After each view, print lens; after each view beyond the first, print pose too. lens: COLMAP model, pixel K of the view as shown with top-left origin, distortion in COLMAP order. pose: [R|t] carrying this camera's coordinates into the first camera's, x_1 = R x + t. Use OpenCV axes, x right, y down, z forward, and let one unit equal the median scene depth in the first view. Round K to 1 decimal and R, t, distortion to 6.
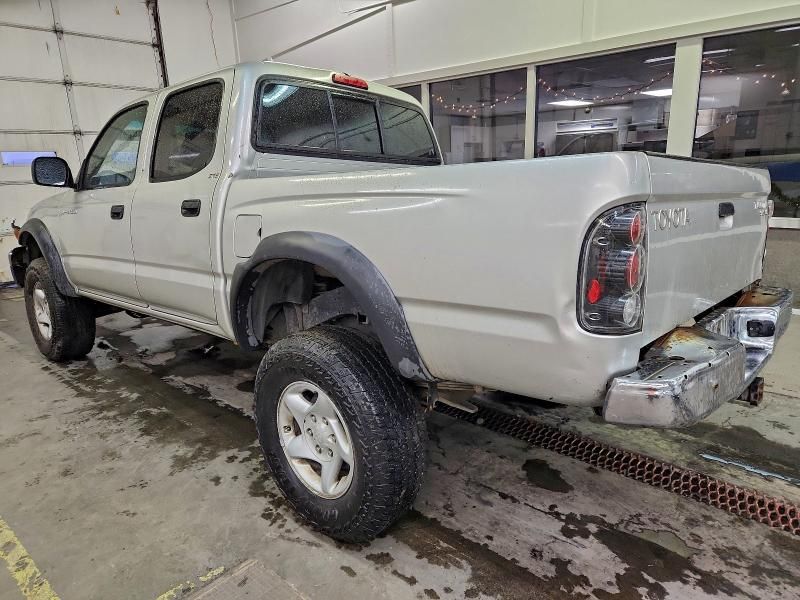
lens RADIAL K [[541.2, 0, 400.0], [0, 541.2, 300.0], [0, 0, 1]] dist [0.084587, -0.000460]
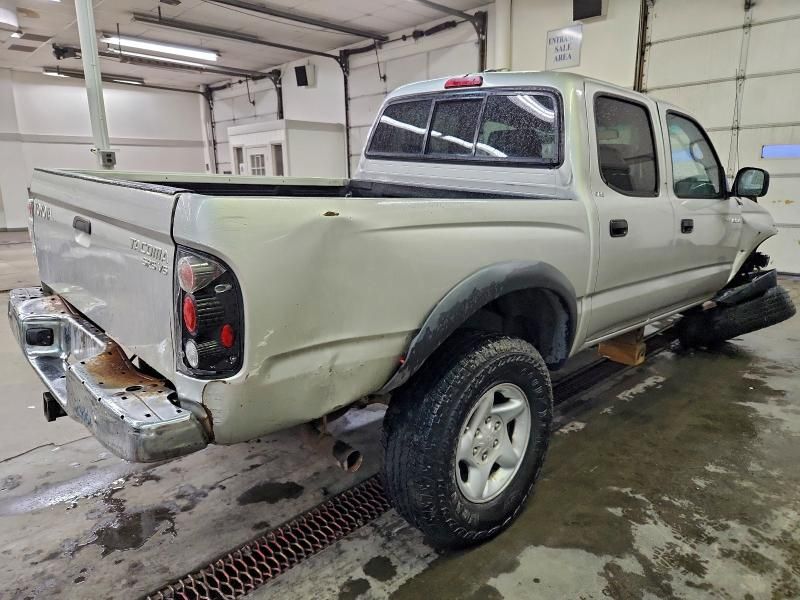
lens RADIAL K [[541.2, 0, 400.0], [0, 541.2, 300.0], [0, 0, 1]] dist [0.084587, -0.000460]
pose [[-0.095222, 0.238618, -0.966434, 1.166904], [-0.215219, 0.942949, 0.254025, -0.315543], [0.971912, 0.232183, -0.038434, 1.252169]]
